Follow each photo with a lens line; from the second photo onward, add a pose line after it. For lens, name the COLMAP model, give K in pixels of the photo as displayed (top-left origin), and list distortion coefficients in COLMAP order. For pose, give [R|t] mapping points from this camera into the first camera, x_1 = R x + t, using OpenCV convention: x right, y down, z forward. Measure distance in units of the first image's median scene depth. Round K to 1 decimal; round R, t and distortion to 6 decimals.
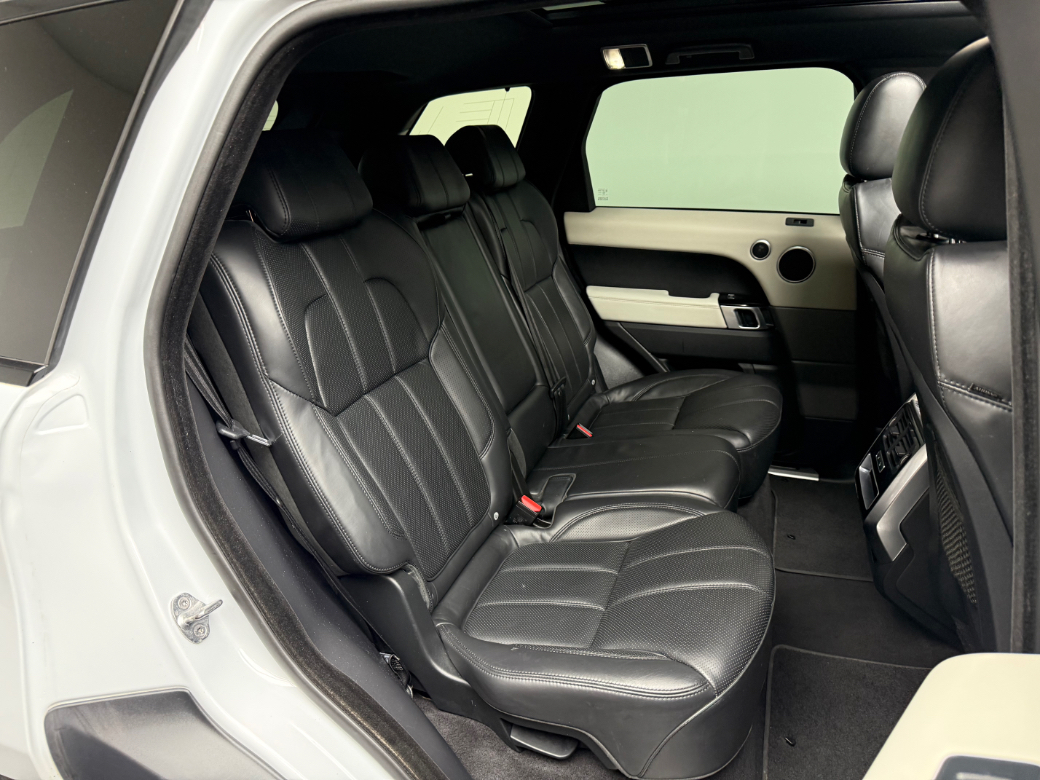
lens RADIAL K [[738.9, 0, 513.0], [0, 738.9, 371.6], [0, 0, 1]] dist [0.078684, -0.119661]
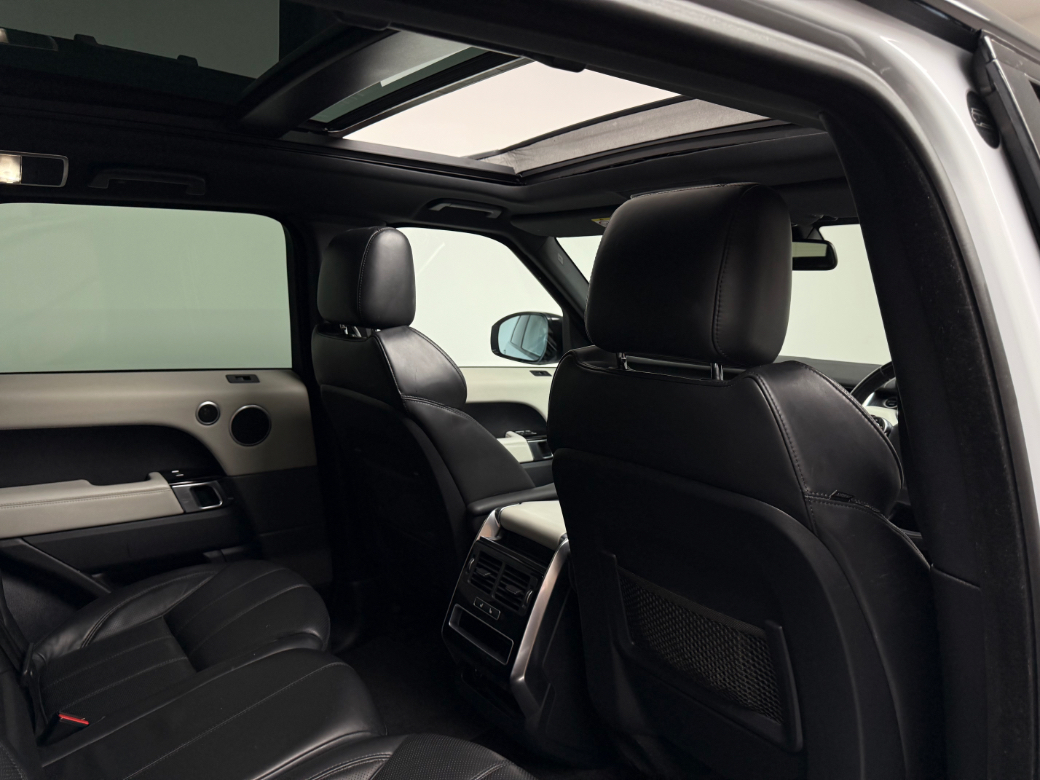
lens RADIAL K [[738.9, 0, 513.0], [0, 738.9, 371.6], [0, 0, 1]] dist [0.078684, -0.119661]
pose [[0.559794, -0.053009, 0.826934, -0.170720], [0.228687, 0.969077, -0.092689, -0.050979], [-0.796450, 0.240996, 0.554607, 0.241734]]
